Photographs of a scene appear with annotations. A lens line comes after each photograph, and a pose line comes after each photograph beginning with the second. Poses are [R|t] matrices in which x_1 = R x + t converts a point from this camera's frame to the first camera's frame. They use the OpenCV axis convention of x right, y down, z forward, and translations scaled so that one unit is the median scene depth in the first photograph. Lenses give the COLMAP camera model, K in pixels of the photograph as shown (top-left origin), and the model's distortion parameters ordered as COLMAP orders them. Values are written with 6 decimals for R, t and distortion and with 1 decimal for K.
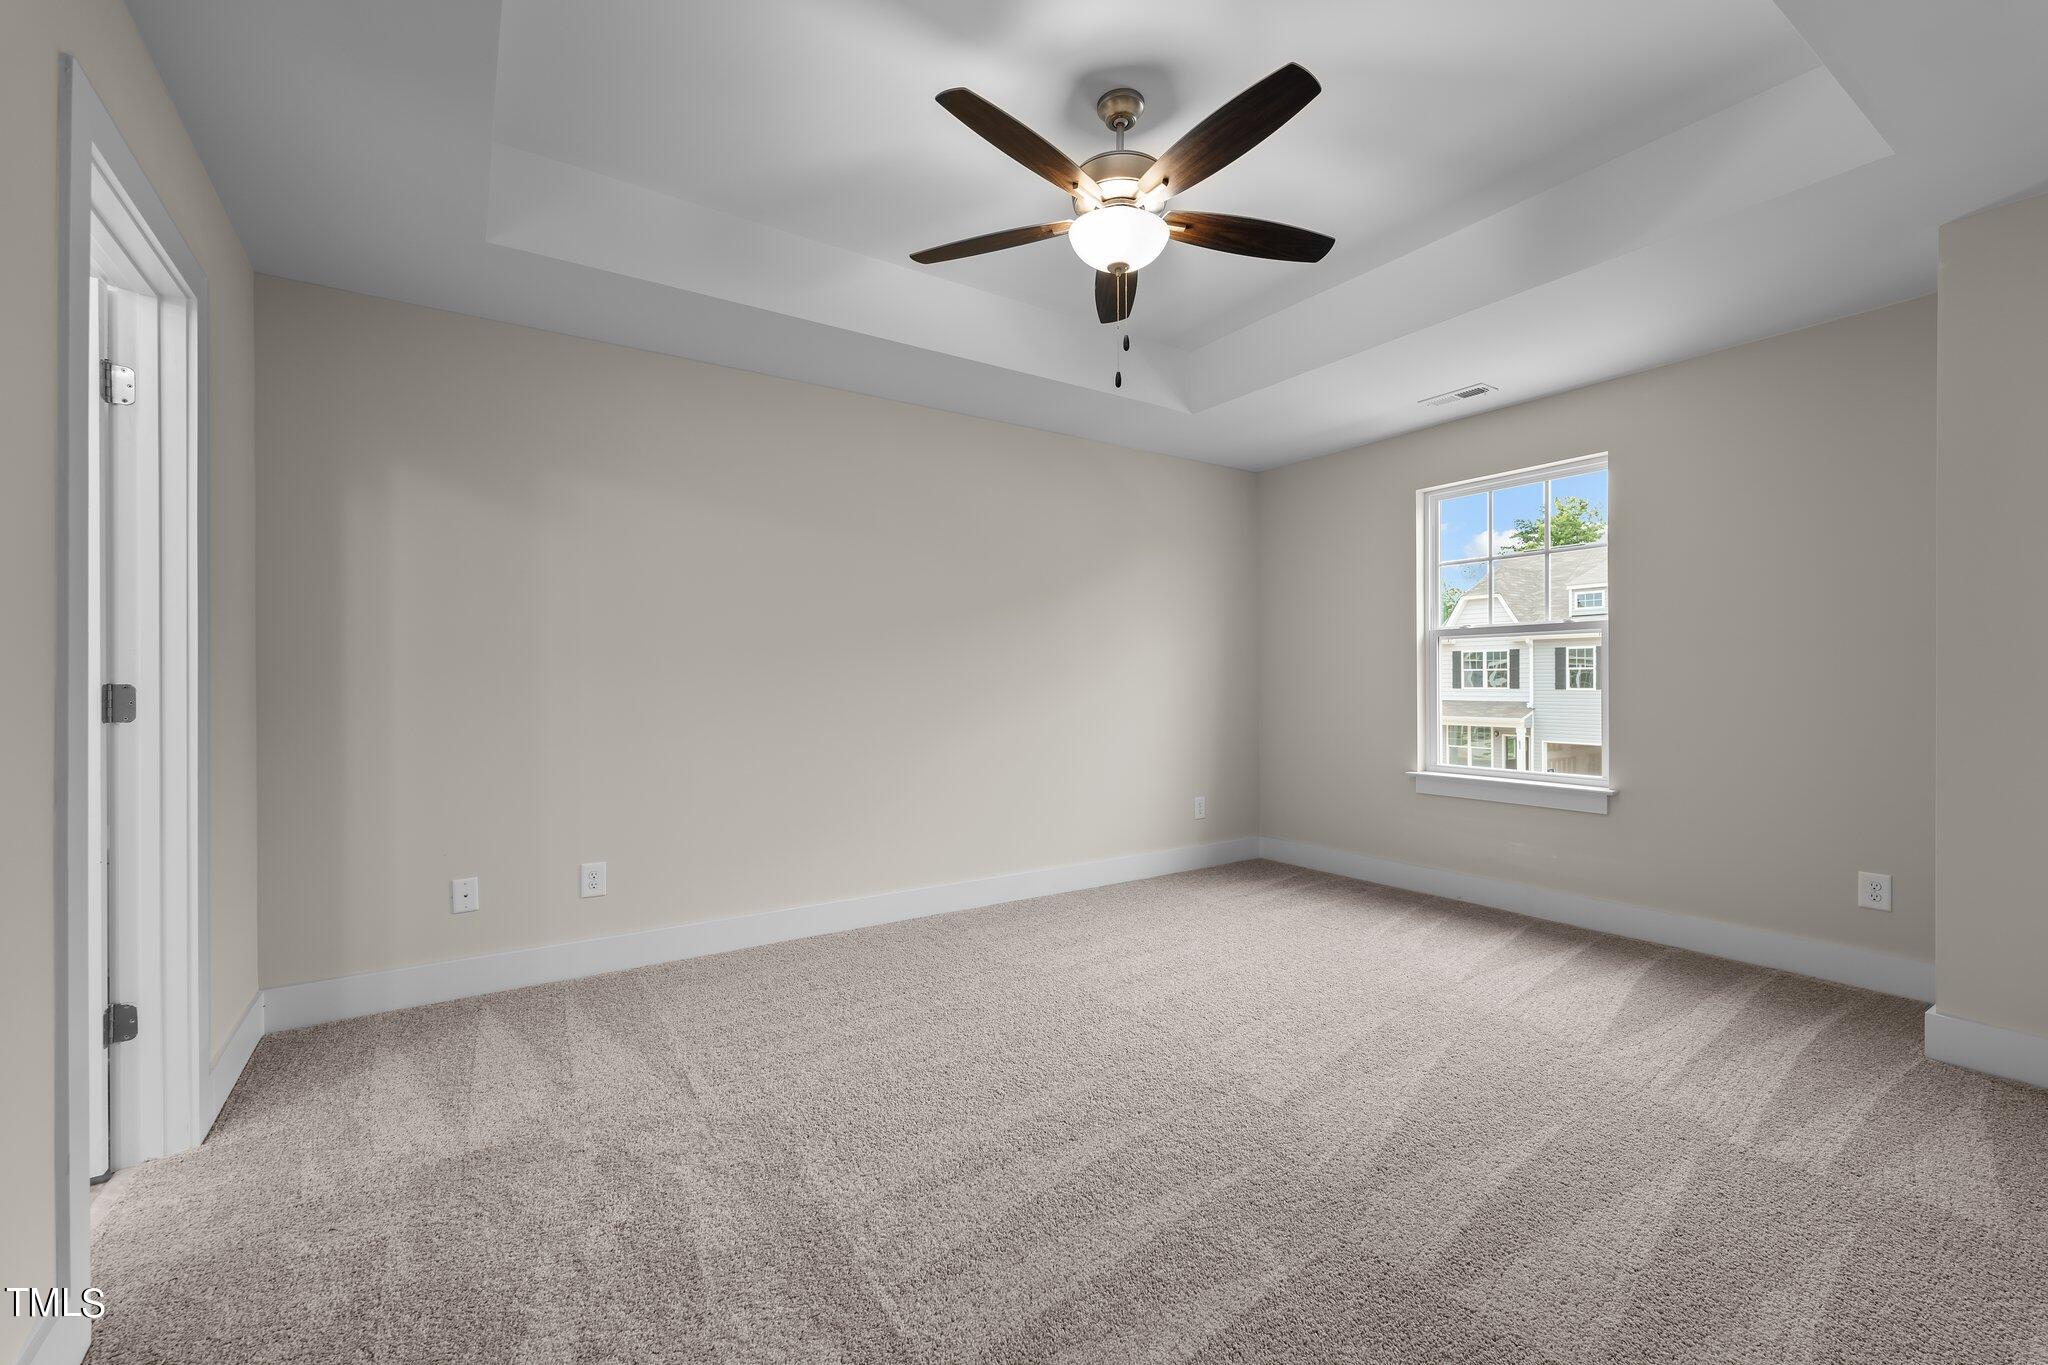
lens RADIAL K [[839.3, 0, 1012.5], [0, 839.3, 688.1], [0, 0, 1]] dist [0.002010, -0.000441]
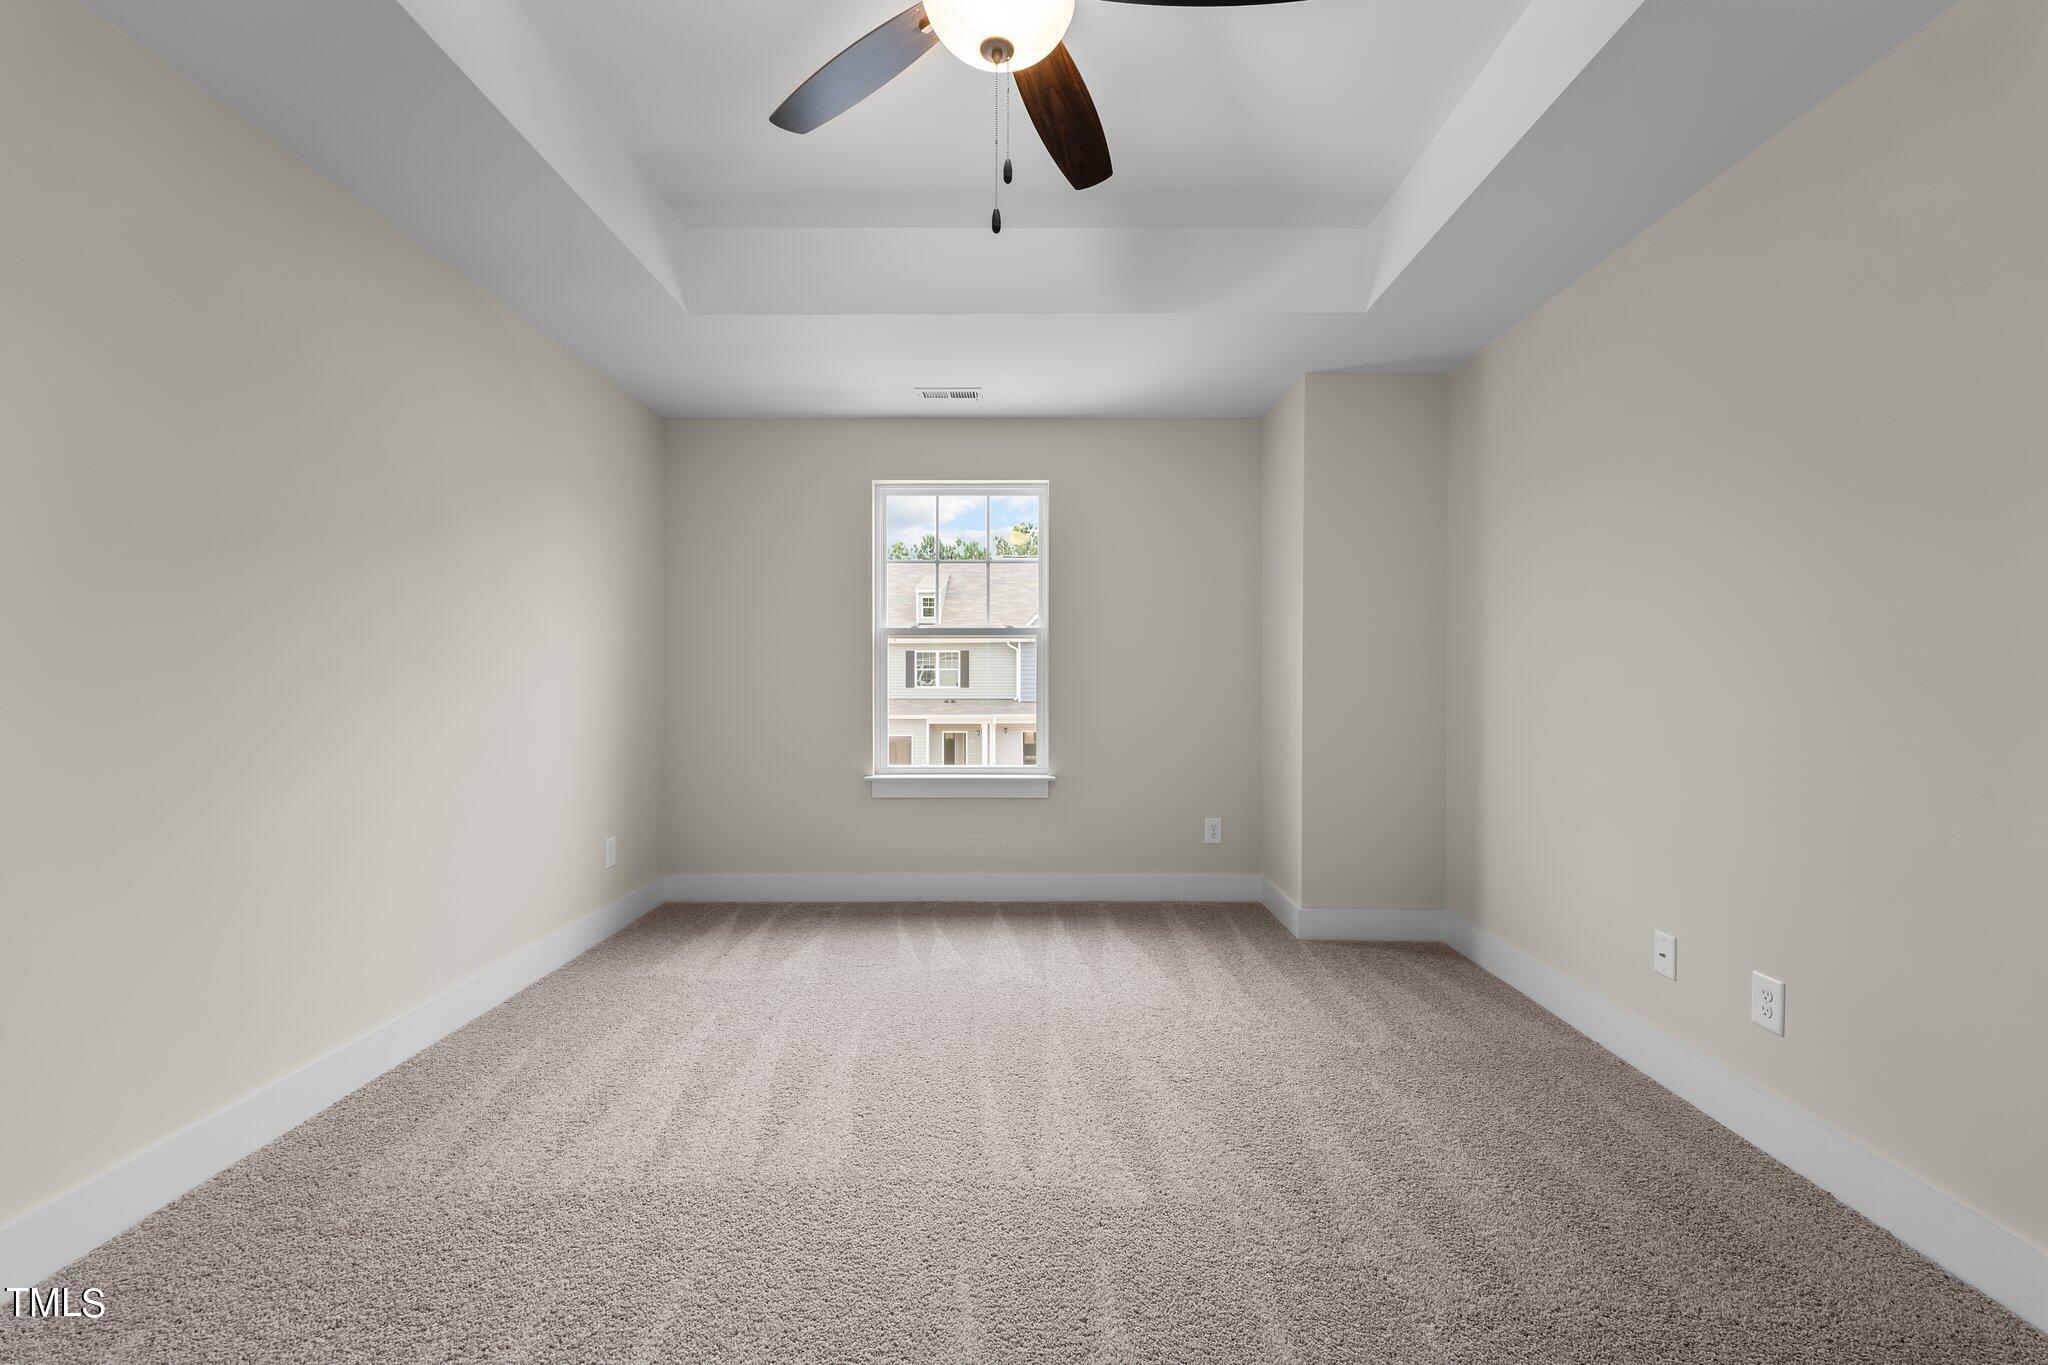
lens RADIAL K [[839.3, 0, 1024.2], [0, 839.3, 679.8], [0, 0, 1]] dist [0.002010, -0.000441]
pose [[0.556560, 0.003689, 0.830799, -0.245459], [0.005687, 0.999950, -0.008250, -0.000165], [-0.830788, 0.009316, 0.556511, 0.376225]]
